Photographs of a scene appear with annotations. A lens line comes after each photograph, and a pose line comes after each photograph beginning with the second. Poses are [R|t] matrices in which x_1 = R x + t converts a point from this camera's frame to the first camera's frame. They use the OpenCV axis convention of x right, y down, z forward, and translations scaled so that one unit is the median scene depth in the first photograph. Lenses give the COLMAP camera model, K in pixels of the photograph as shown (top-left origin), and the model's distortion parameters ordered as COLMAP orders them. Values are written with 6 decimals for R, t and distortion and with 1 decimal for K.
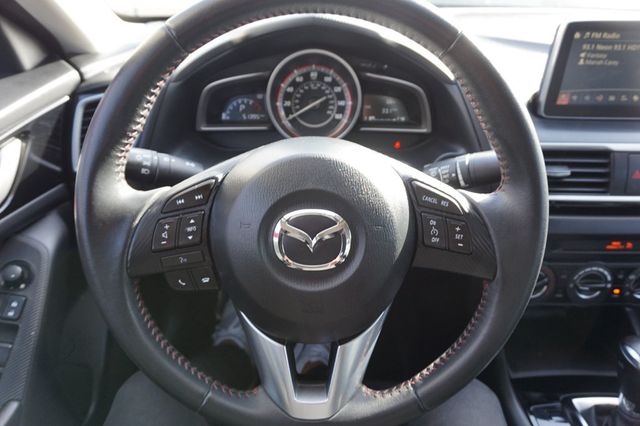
lens RADIAL K [[427.9, 0, 321.8], [0, 427.9, 215.2], [0, 0, 1]] dist [-0.046531, 0.024814]
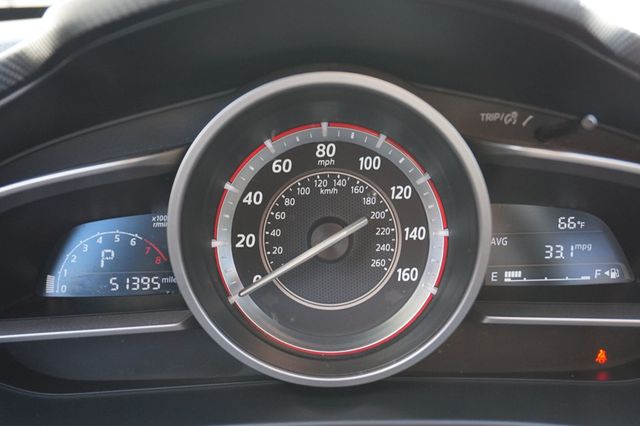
lens RADIAL K [[762.8, 0, 320.8], [0, 762.8, 212.0], [0, 0, 1]] dist [-0.013213, 0.000000]
pose [[0.999040, -0.034517, -0.026964, -0.008951], [0.027999, 0.976675, -0.212888, -0.167432], [0.033683, 0.211929, 0.976704, 0.459864]]
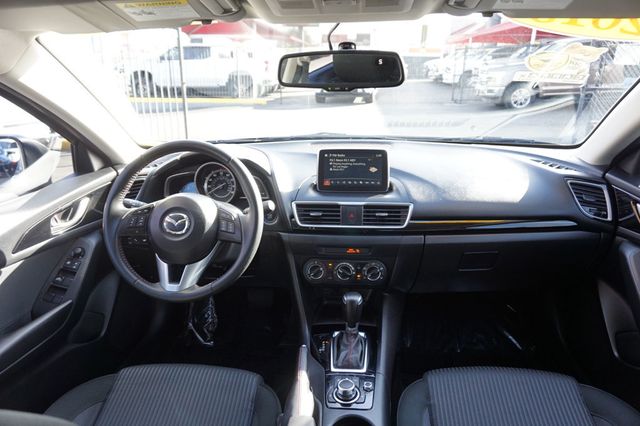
lens RADIAL K [[427.9, 0, 320.7], [0, 427.9, 213.4], [0, 0, 1]] dist [-0.046531, 0.024814]
pose [[0.995837, 0.007014, -0.090884, 0.699149], [-0.028295, 0.971571, -0.235053, 0.368709], [0.086651, 0.236646, 0.967724, -1.021498]]
